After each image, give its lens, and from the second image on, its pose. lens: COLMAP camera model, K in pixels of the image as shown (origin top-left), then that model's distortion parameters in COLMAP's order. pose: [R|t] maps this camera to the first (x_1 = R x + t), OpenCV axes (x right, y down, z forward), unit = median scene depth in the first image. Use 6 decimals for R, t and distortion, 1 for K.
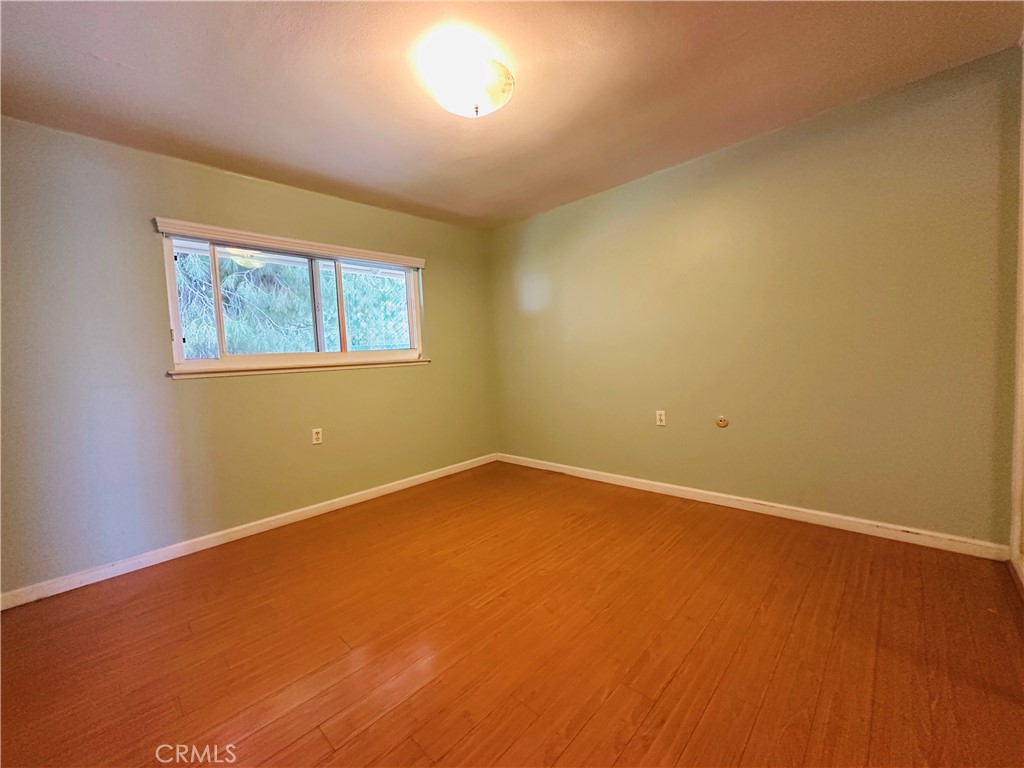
lens RADIAL K [[408.0, 0, 511.6], [0, 408.0, 383.0], [0, 0, 1]] dist [-0.003604, 0.001047]
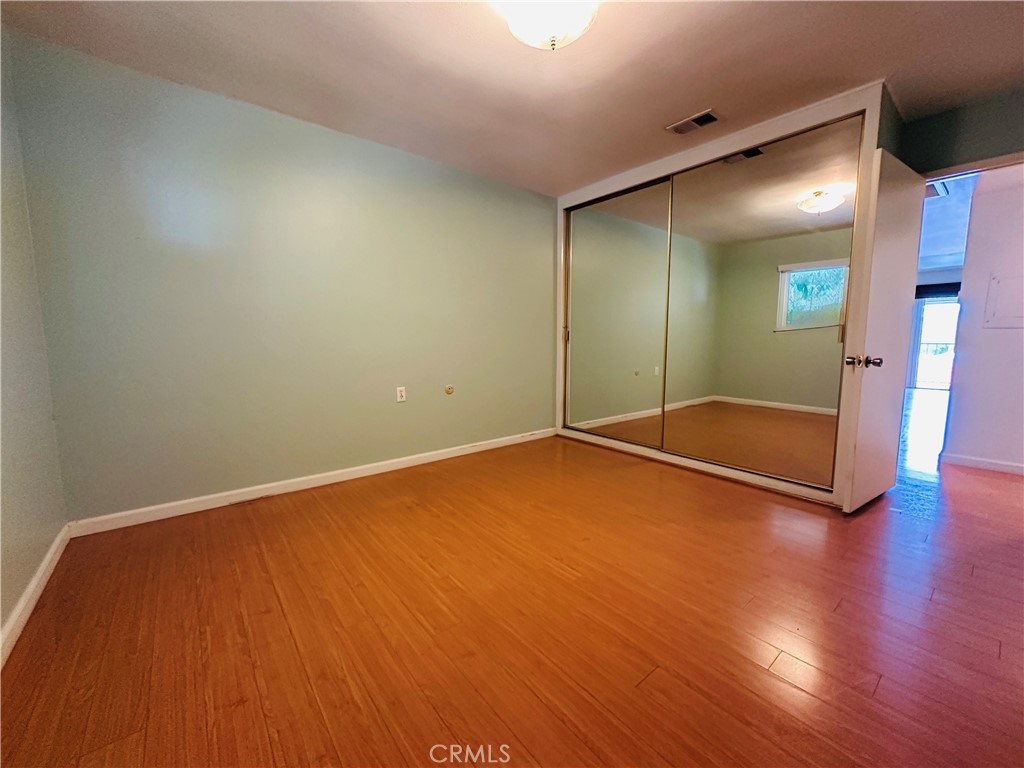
lens RADIAL K [[408.0, 0, 511.6], [0, 408.0, 383.0], [0, 0, 1]] dist [-0.003604, 0.001047]
pose [[0.123670, -0.062420, 0.990358, -0.711122], [0.060753, 0.996624, 0.055228, 0.021118], [-0.990462, 0.053337, 0.127045, 0.692684]]
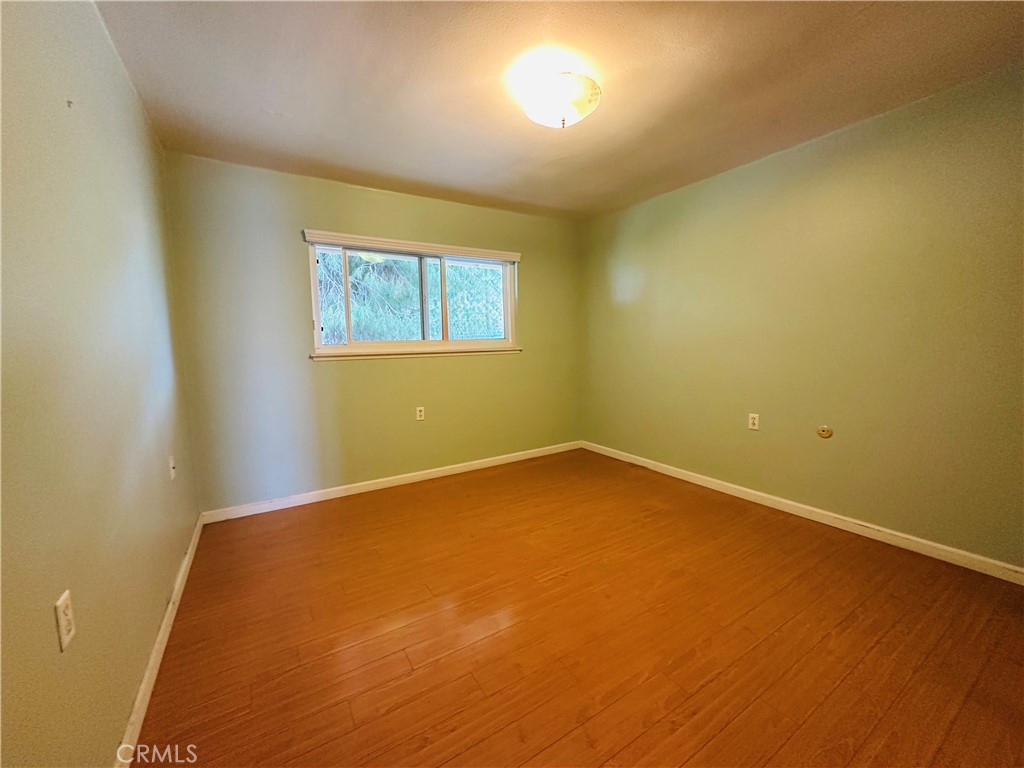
lens RADIAL K [[408.0, 0, 511.6], [0, 408.0, 383.0], [0, 0, 1]] dist [-0.003604, 0.001047]
pose [[0.968660, 0.056447, -0.241891, 0.053374], [-0.044940, 0.997592, 0.052830, -0.032611], [0.244290, -0.040304, 0.968864, -0.056082]]
